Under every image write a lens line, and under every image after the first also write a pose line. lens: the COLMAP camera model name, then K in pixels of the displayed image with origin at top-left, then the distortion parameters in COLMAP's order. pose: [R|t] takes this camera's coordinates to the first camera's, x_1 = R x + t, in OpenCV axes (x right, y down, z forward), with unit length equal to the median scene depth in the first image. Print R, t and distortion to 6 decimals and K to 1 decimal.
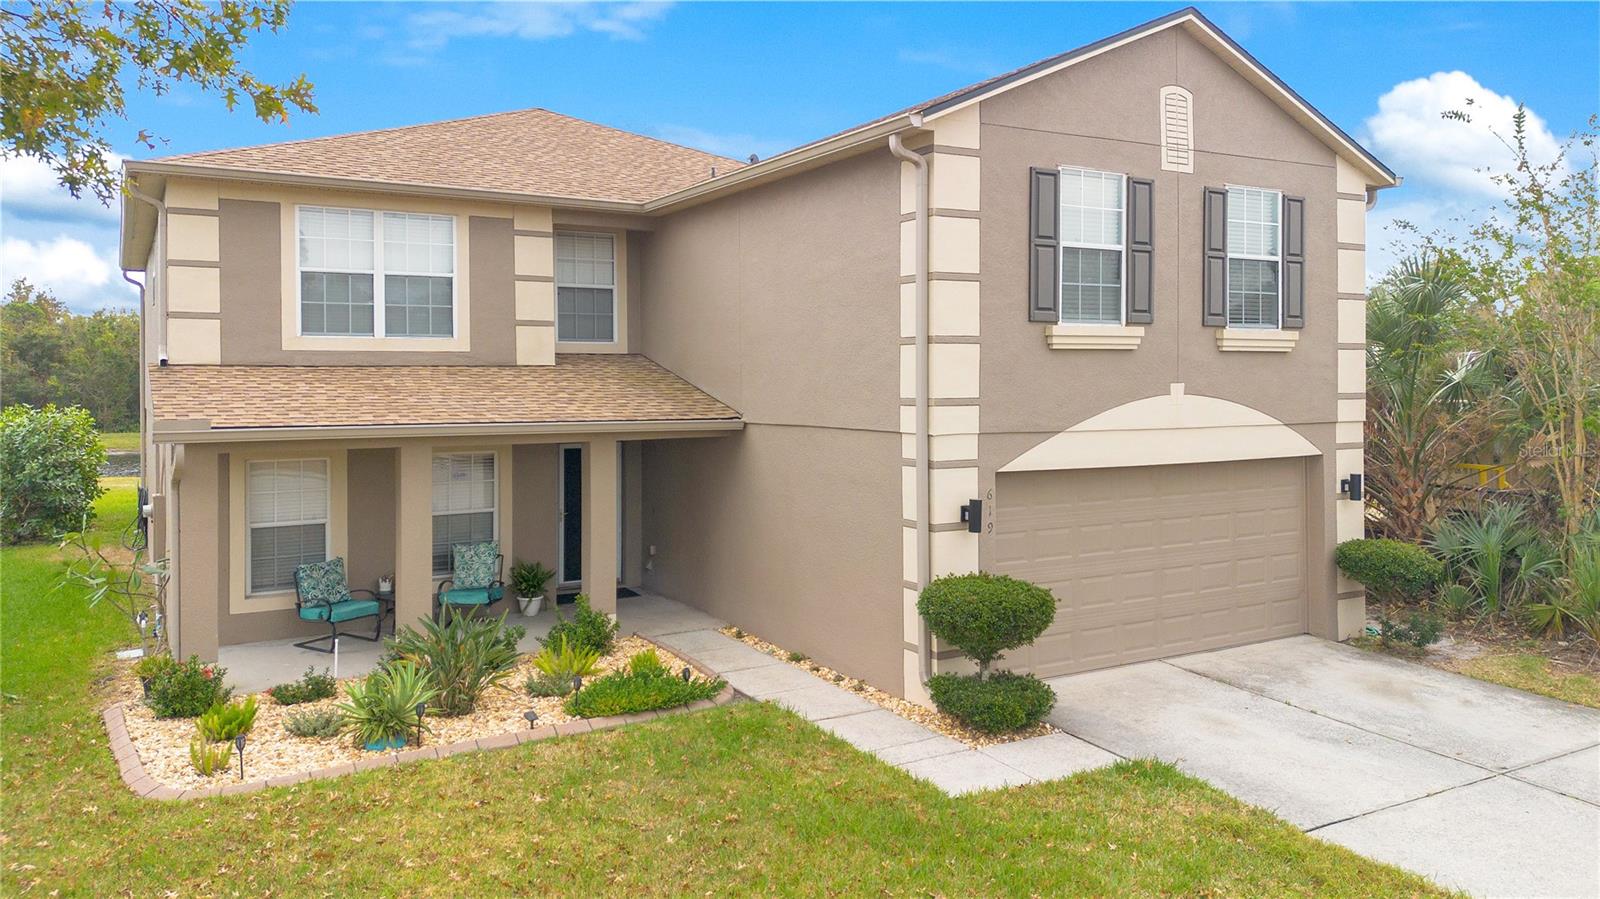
lens RADIAL K [[1165.7, 0, 823.2], [0, 1165.7, 387.9], [0, 0, 1]] dist [0.001695, -0.000609]
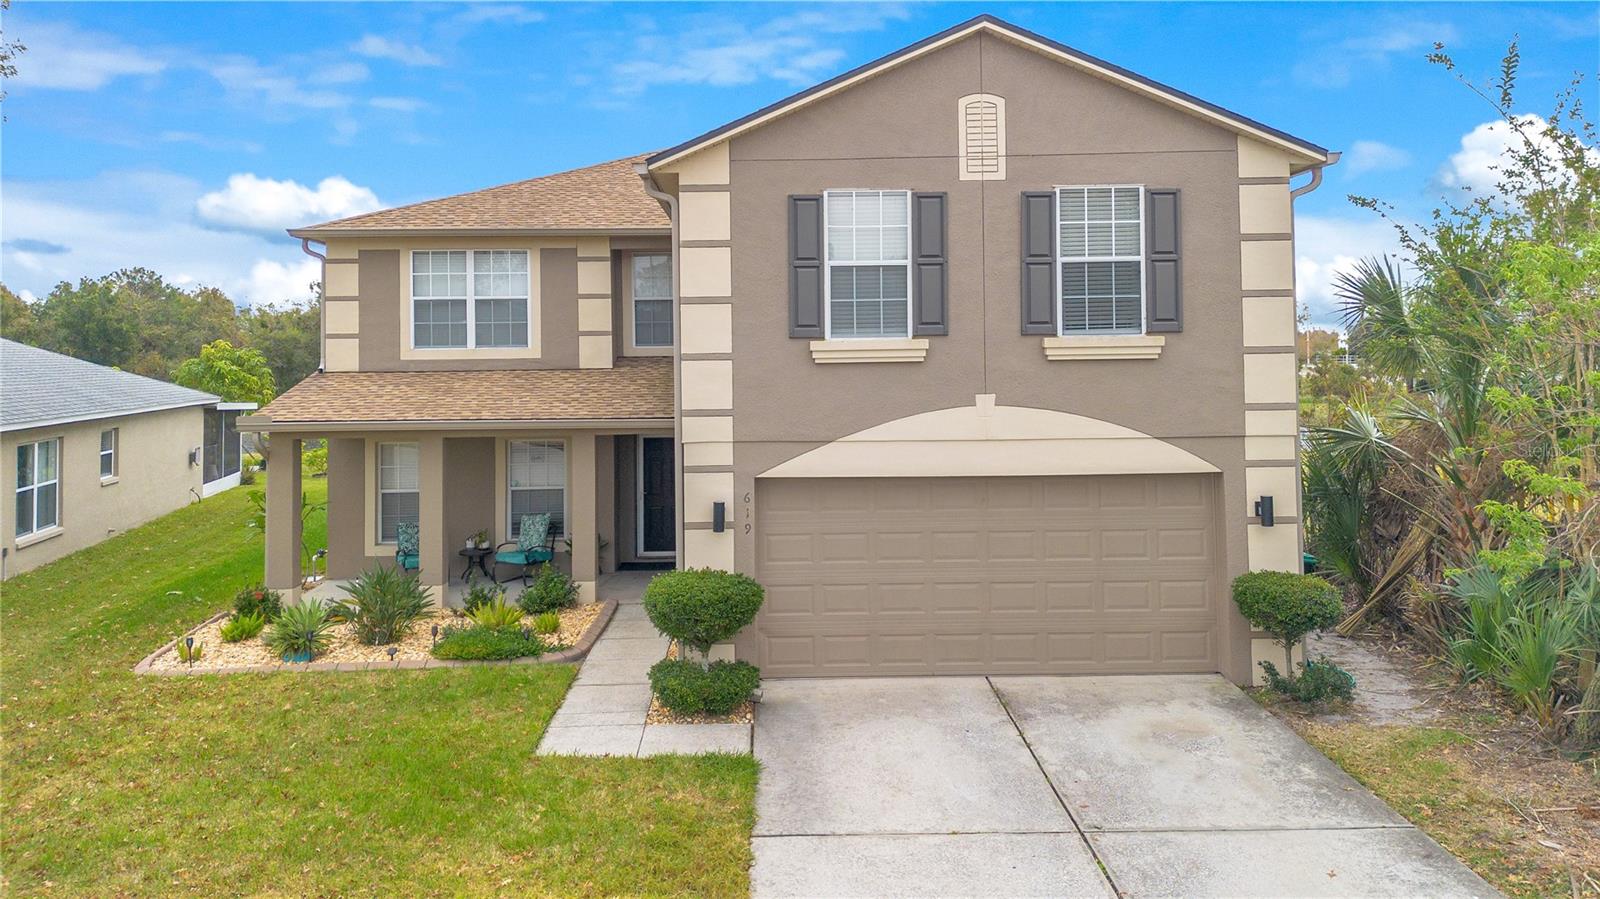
lens RADIAL K [[1179.8, 0, 783.1], [0, 1179.8, 335.8], [0, 0, 1]] dist [0.010137, 0.000760]
pose [[0.868765, -0.014266, -0.495020, 0.648718], [0.004810, 0.999781, -0.020371, -0.033847], [0.495202, 0.015317, 0.868643, 0.048587]]
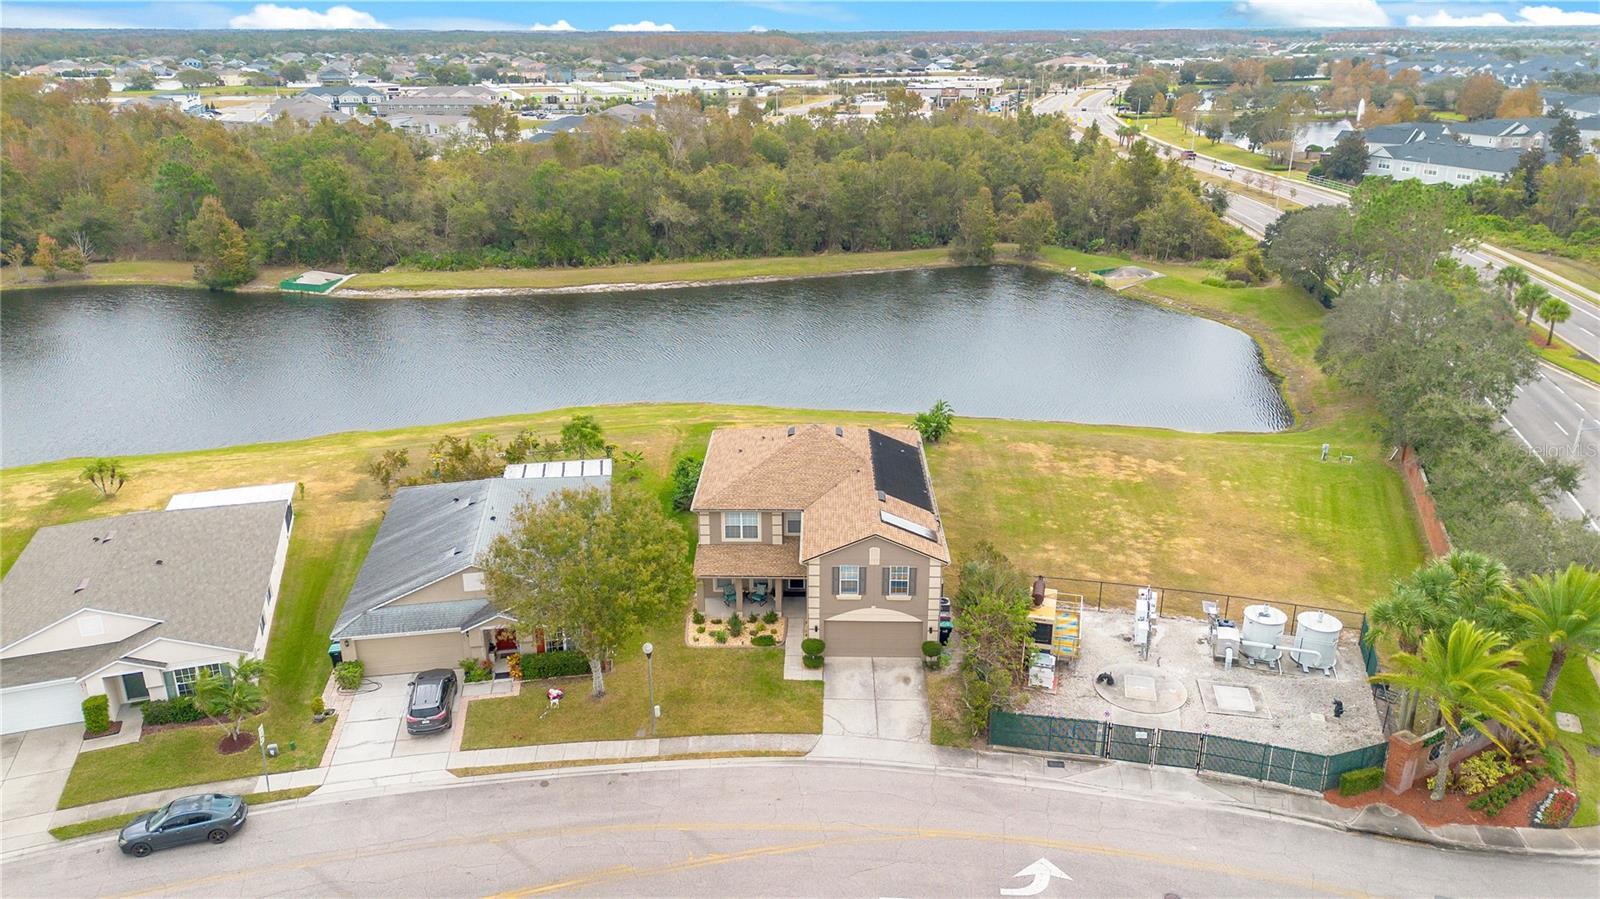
lens RADIAL K [[1122.3, 0, 800.0], [0, 1122.3, 449.5], [0, 0, 1]] dist [0.109720, -0.119811]
pose [[0.850343, 0.188815, -0.491188, 2.138210], [-0.009408, 0.938717, 0.344560, -2.129130], [0.526145, -0.288373, 0.800008, -2.558501]]
